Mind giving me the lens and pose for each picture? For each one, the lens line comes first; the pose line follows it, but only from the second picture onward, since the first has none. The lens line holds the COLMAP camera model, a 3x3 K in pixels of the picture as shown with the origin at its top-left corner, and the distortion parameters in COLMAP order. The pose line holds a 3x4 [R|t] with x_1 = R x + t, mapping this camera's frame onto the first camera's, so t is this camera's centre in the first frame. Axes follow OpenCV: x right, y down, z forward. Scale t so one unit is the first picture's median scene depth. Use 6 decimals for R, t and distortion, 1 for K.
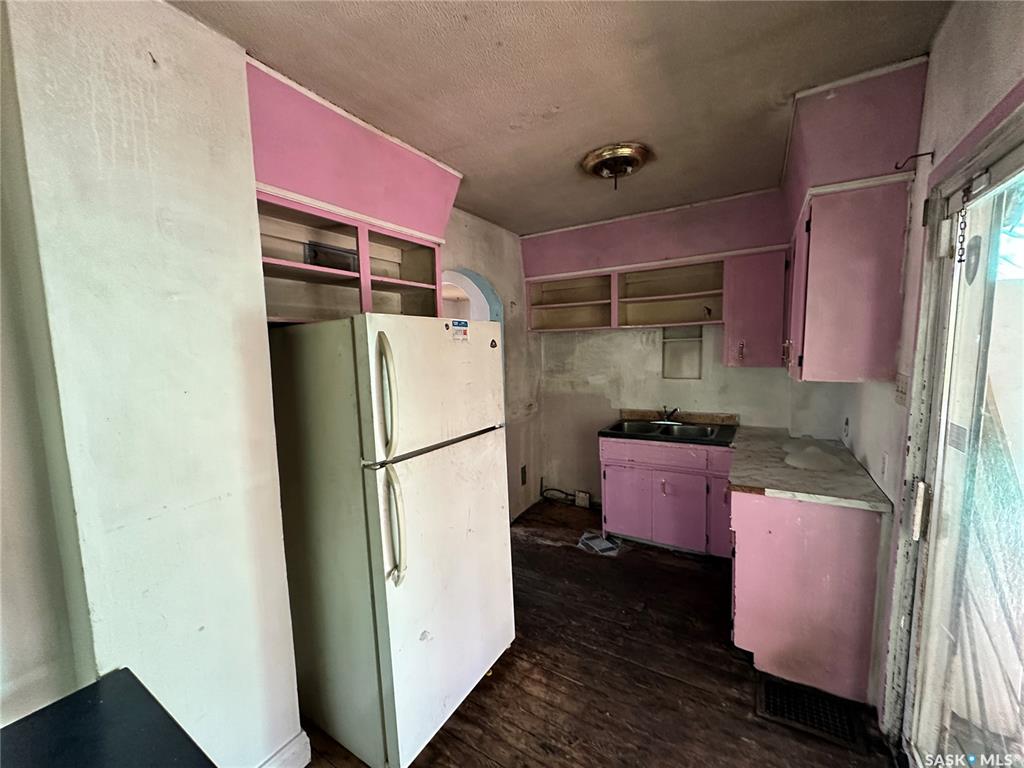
lens RADIAL K [[408.4, 0, 511.0], [0, 408.4, 389.9], [0, 0, 1]] dist [-0.004692, 0.000210]
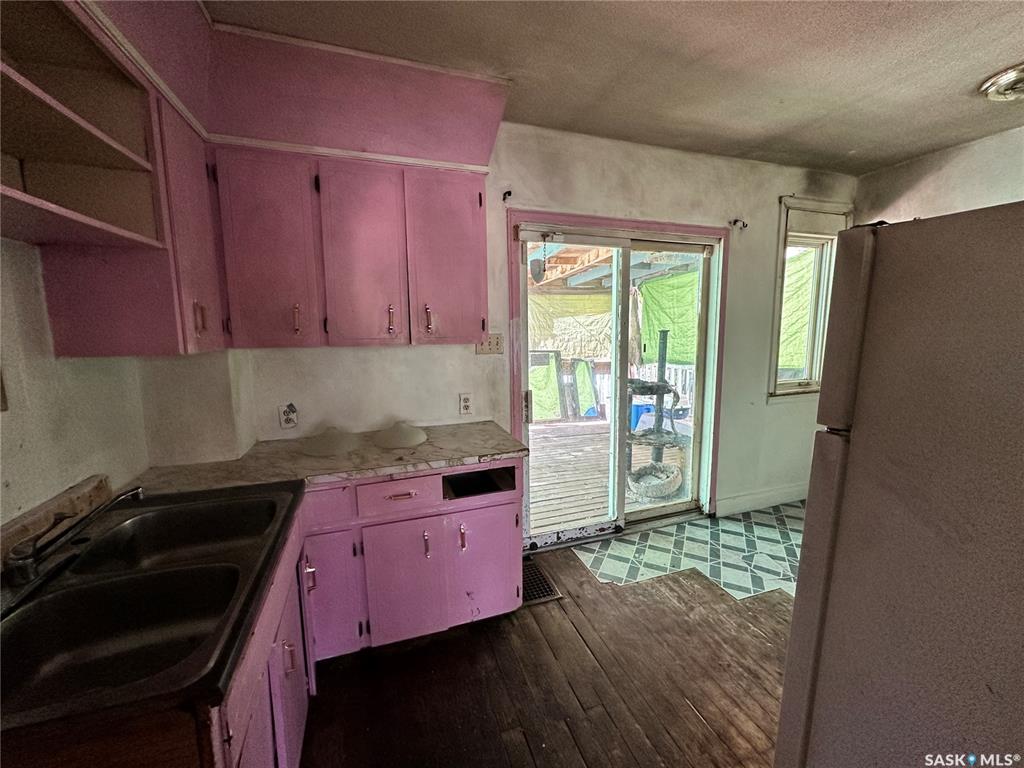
lens RADIAL K [[408.4, 0, 512.4], [0, 408.4, 381.4], [0, 0, 1]] dist [-0.004692, 0.000210]
pose [[-0.773325, -0.060977, 0.631070, -0.040966], [0.091726, 0.974132, 0.206528, -0.132911], [-0.627339, 0.217599, -0.747728, 1.704295]]
